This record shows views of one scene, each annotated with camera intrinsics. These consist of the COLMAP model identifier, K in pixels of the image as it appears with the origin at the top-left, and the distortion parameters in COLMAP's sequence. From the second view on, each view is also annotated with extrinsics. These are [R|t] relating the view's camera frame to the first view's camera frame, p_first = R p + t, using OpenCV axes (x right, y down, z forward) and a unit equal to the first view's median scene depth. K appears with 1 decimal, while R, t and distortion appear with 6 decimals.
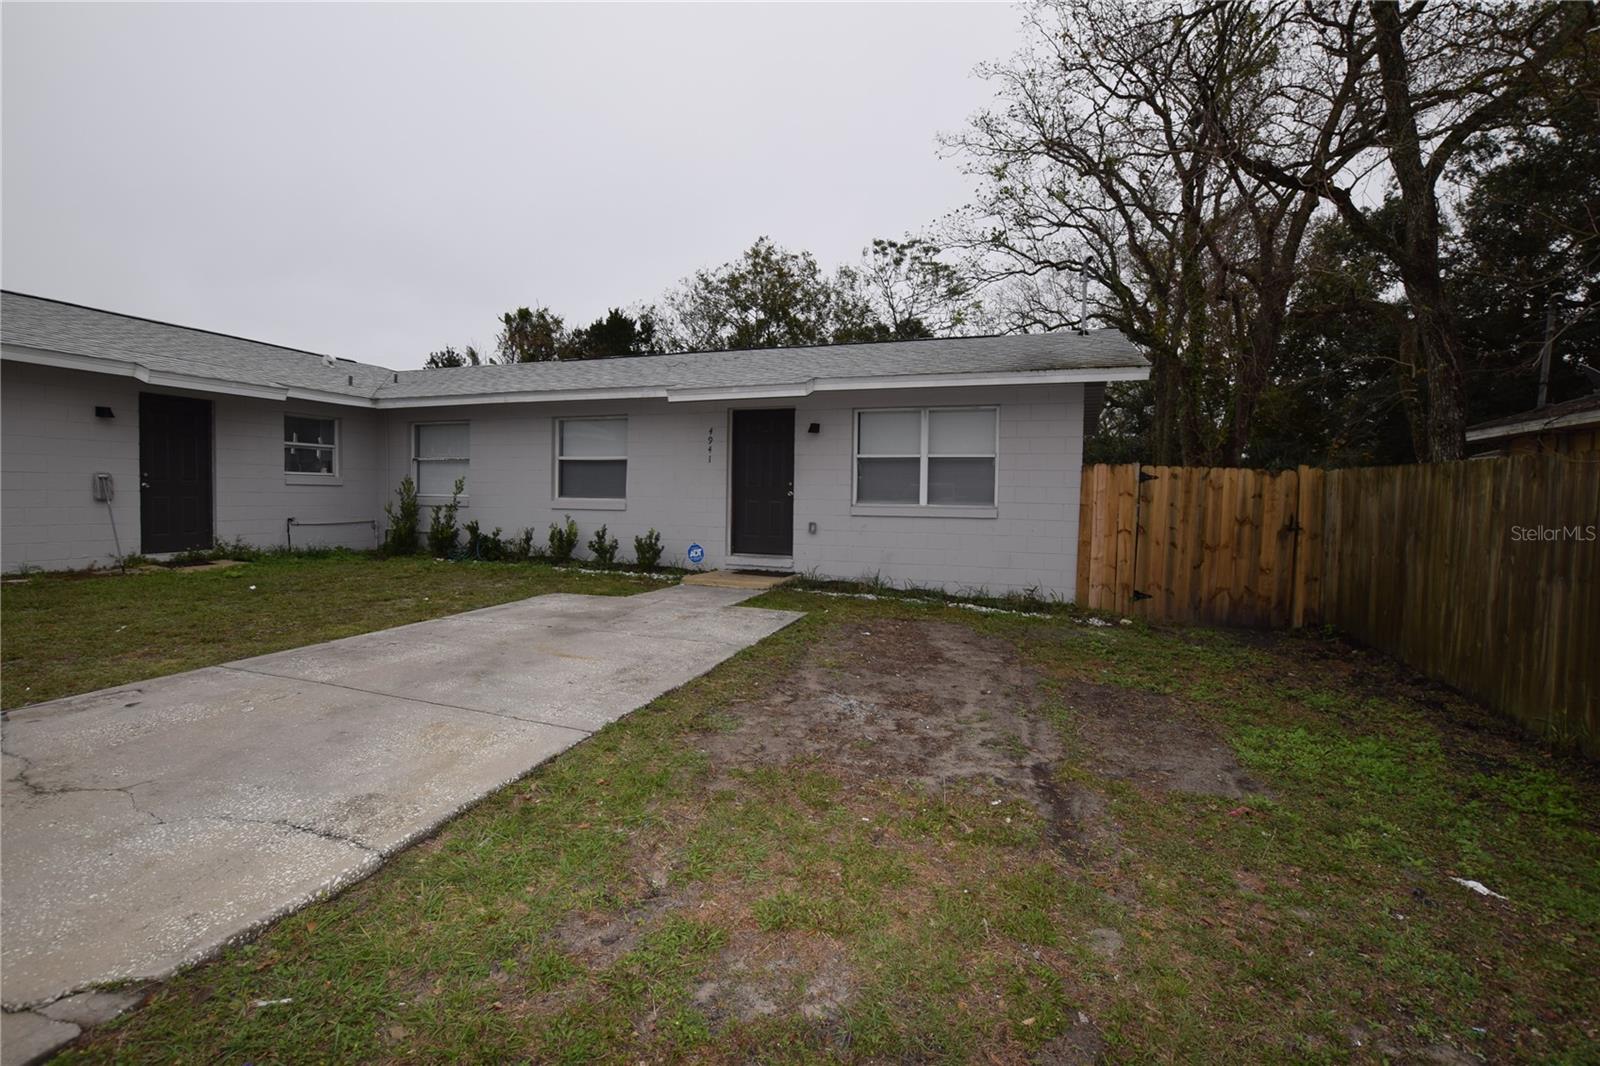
lens RADIAL K [[707.2, 0, 803.1], [0, 707.2, 533.5], [0, 0, 1]] dist [-0.031351, 0.003868]
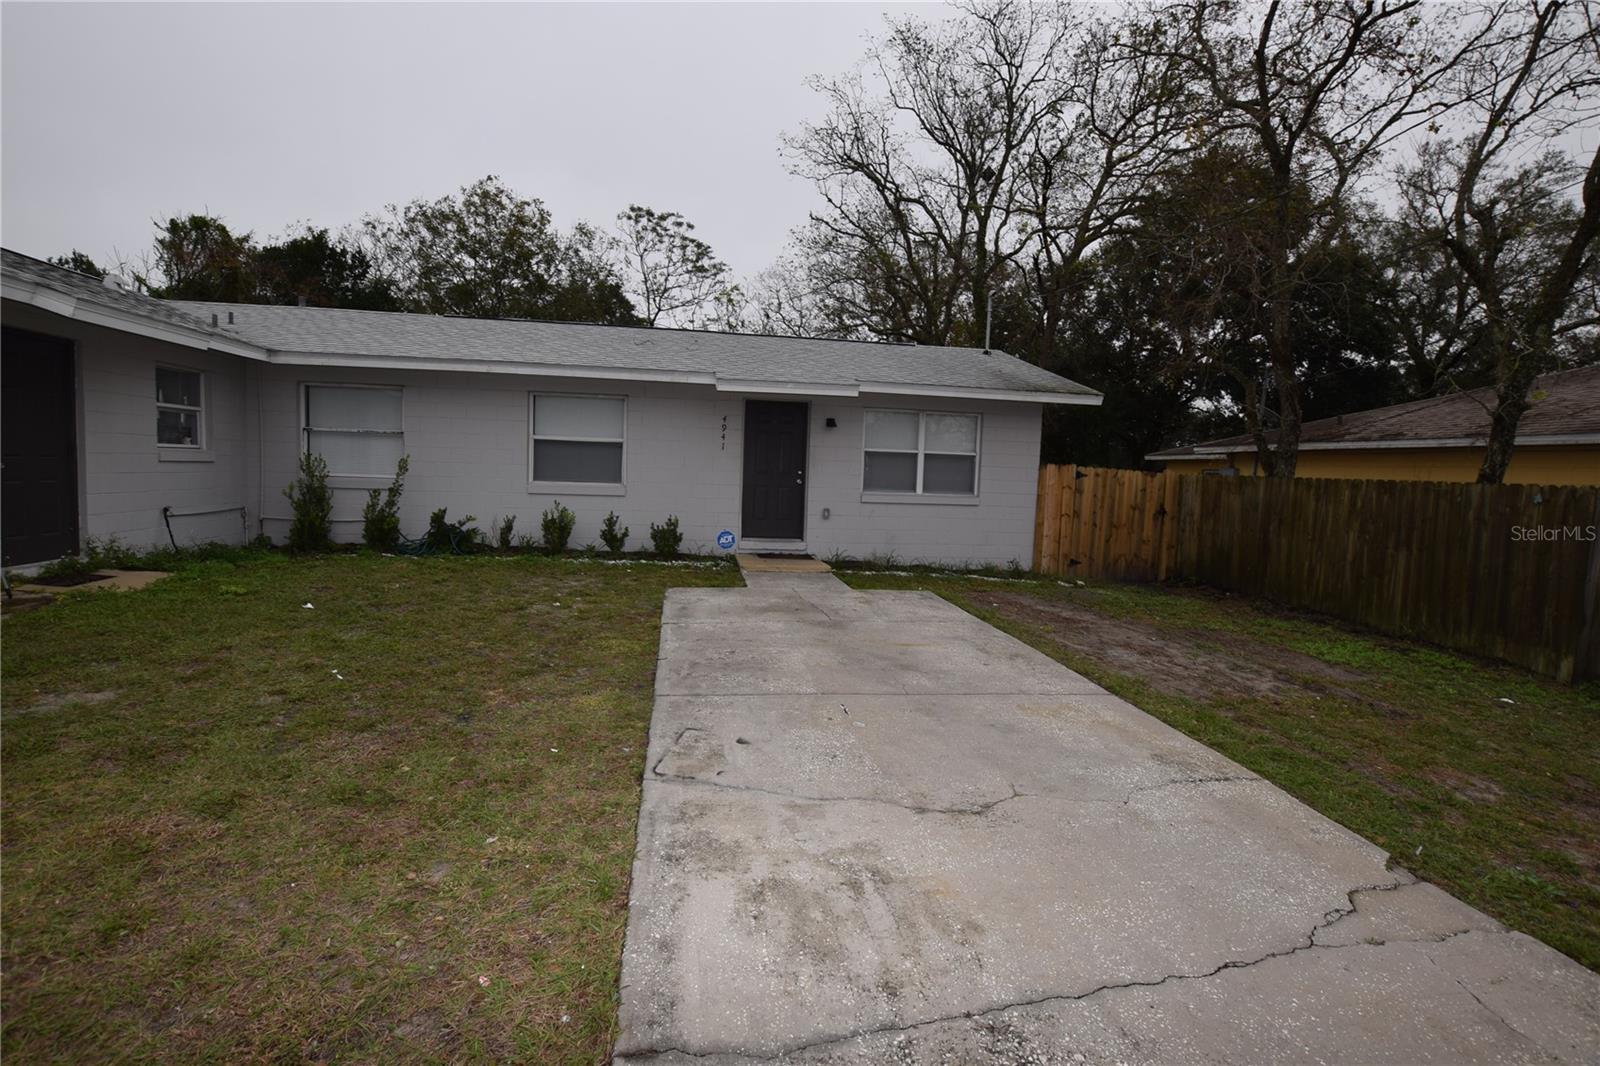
lens RADIAL K [[707.2, 0, 795.7], [0, 707.2, 529.9], [0, 0, 1]] dist [-0.031351, 0.003868]
pose [[0.881105, -0.023990, 0.472311, -0.589810], [0.002730, 0.998954, 0.045647, -0.035378], [-0.472912, -0.038930, 0.880249, 0.057832]]
